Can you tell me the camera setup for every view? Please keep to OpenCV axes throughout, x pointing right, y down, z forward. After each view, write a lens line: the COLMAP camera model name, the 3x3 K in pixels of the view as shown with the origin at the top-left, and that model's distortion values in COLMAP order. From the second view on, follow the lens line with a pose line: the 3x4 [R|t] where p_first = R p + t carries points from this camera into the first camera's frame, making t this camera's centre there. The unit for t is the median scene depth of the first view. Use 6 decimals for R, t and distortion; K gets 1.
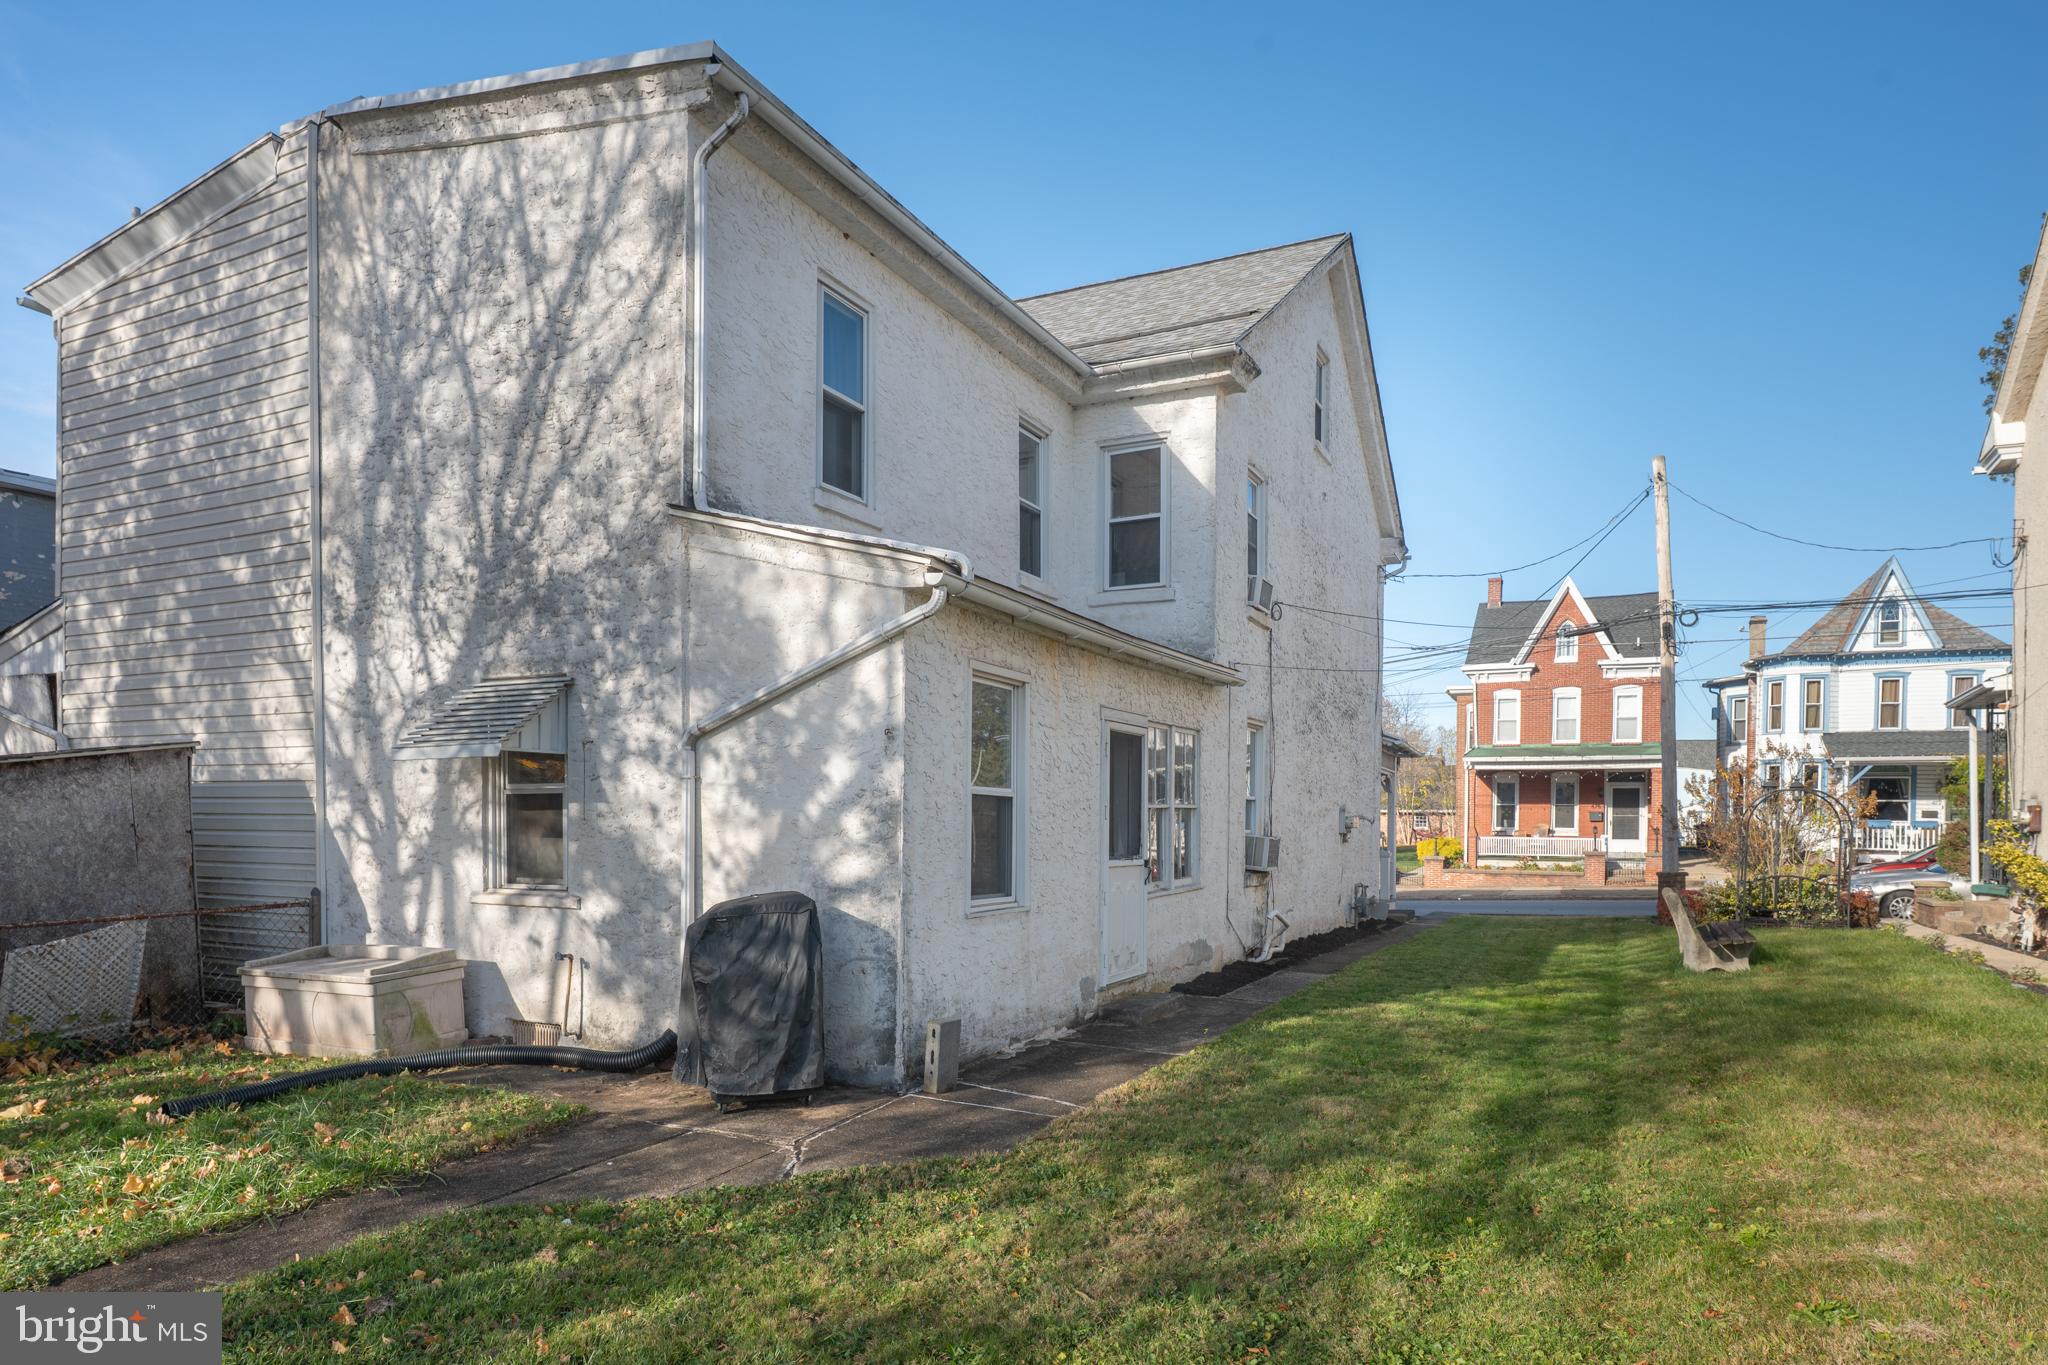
lens RADIAL K [[1186.7, 0, 1025.0], [0, 1186.7, 824.7], [0, 0, 1]] dist [-0.001057, 0.001008]
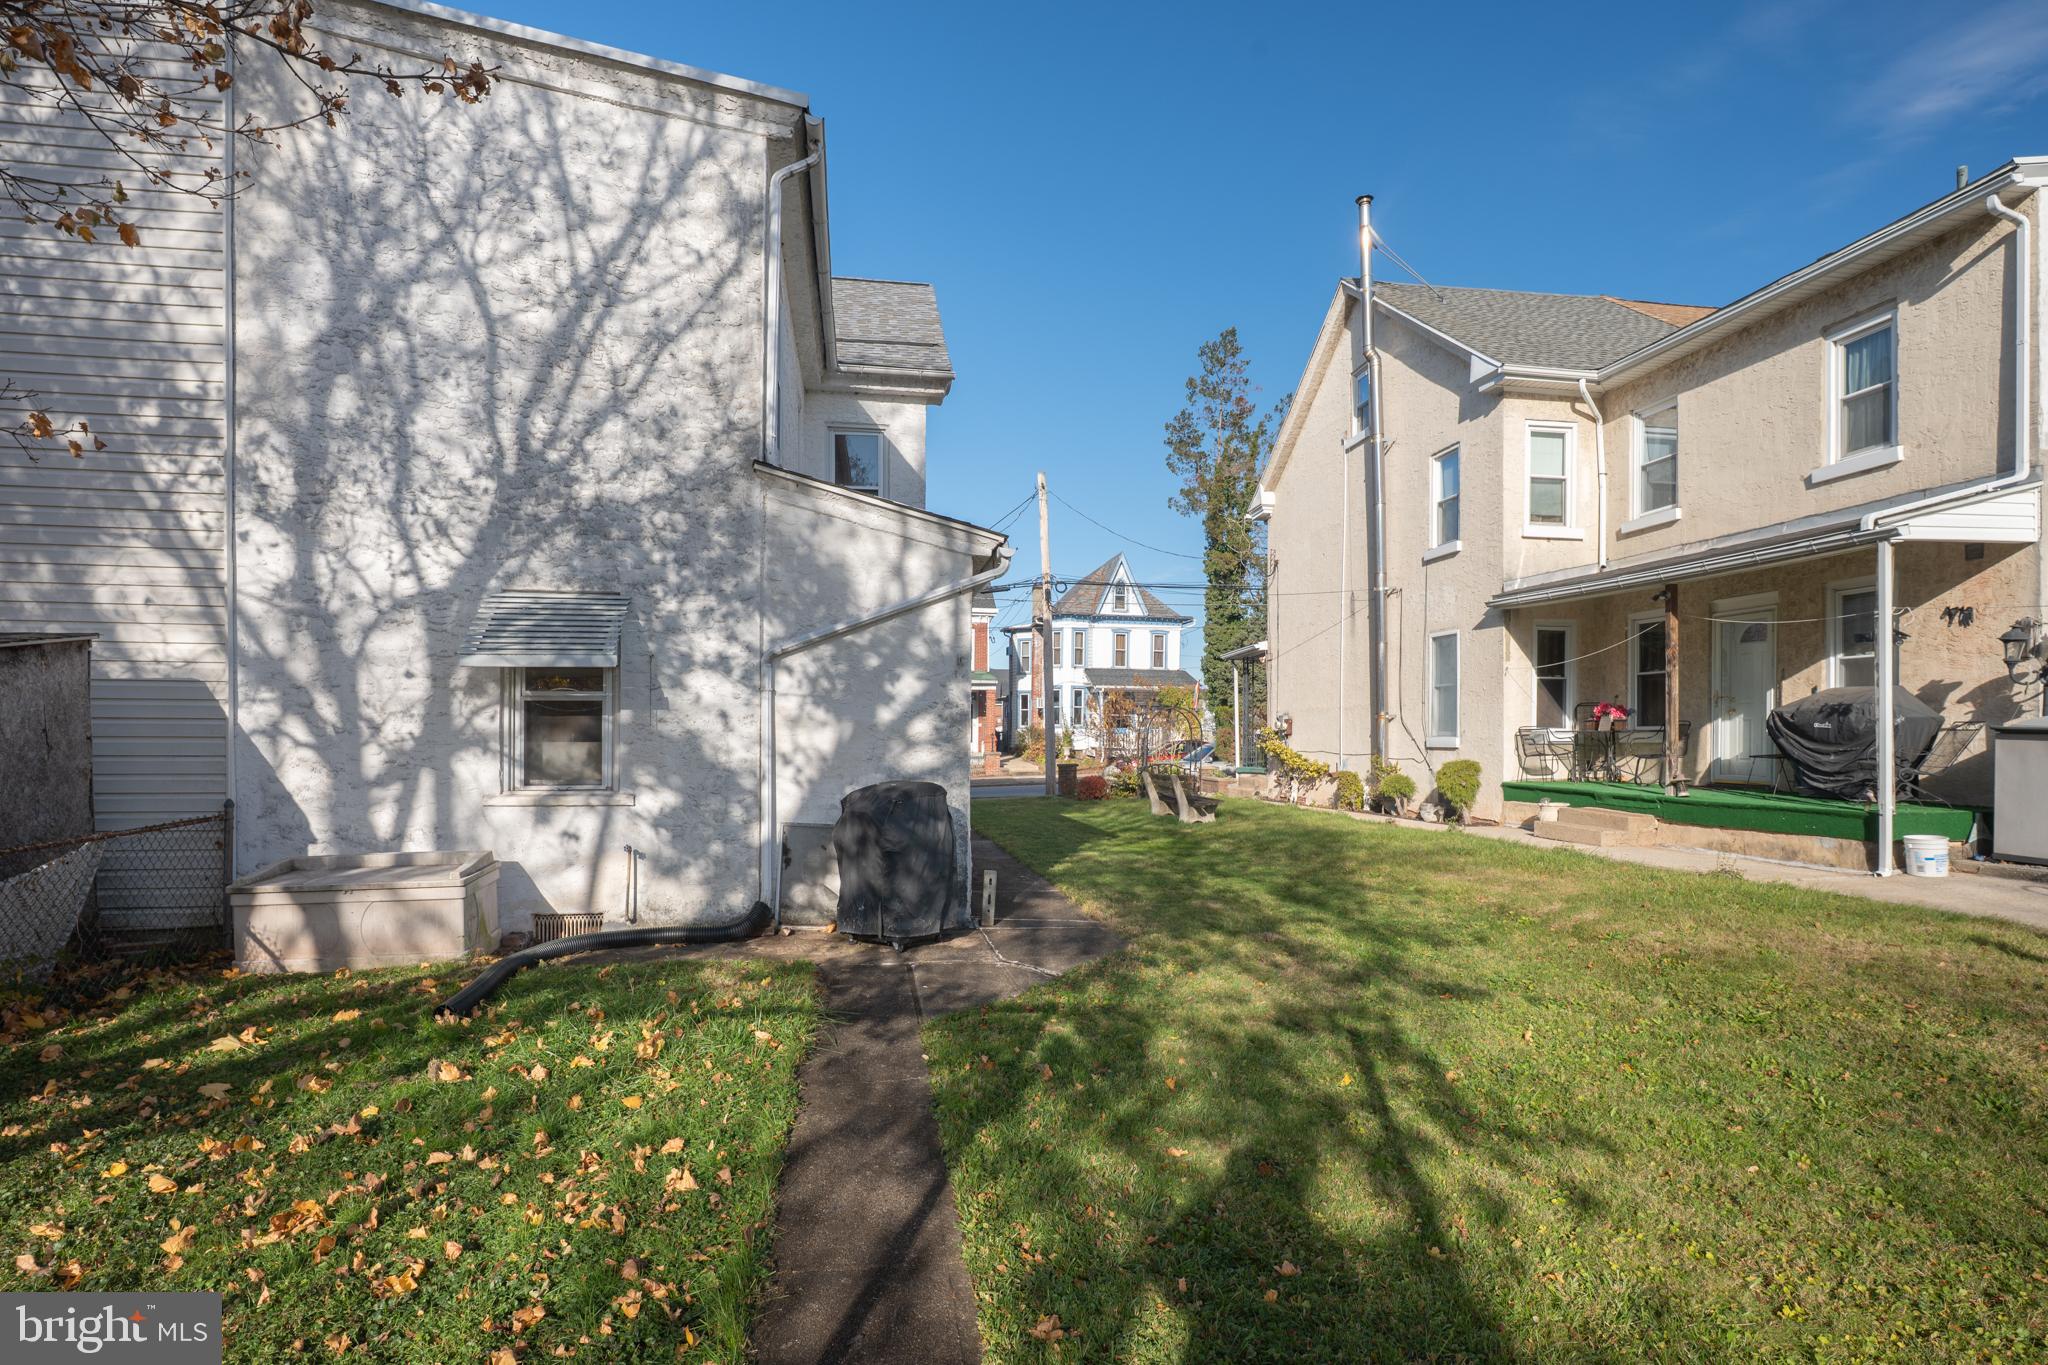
lens RADIAL K [[1044.7, 0, 1022.4], [0, 1044.7, 720.8], [0, 0, 1]] dist [-0.015026, -0.000213]
pose [[0.813935, 0.005943, 0.580926, -0.622196], [-0.000090, 0.999949, -0.010105, 0.002188], [-0.580956, 0.008172, 0.813894, -0.005513]]
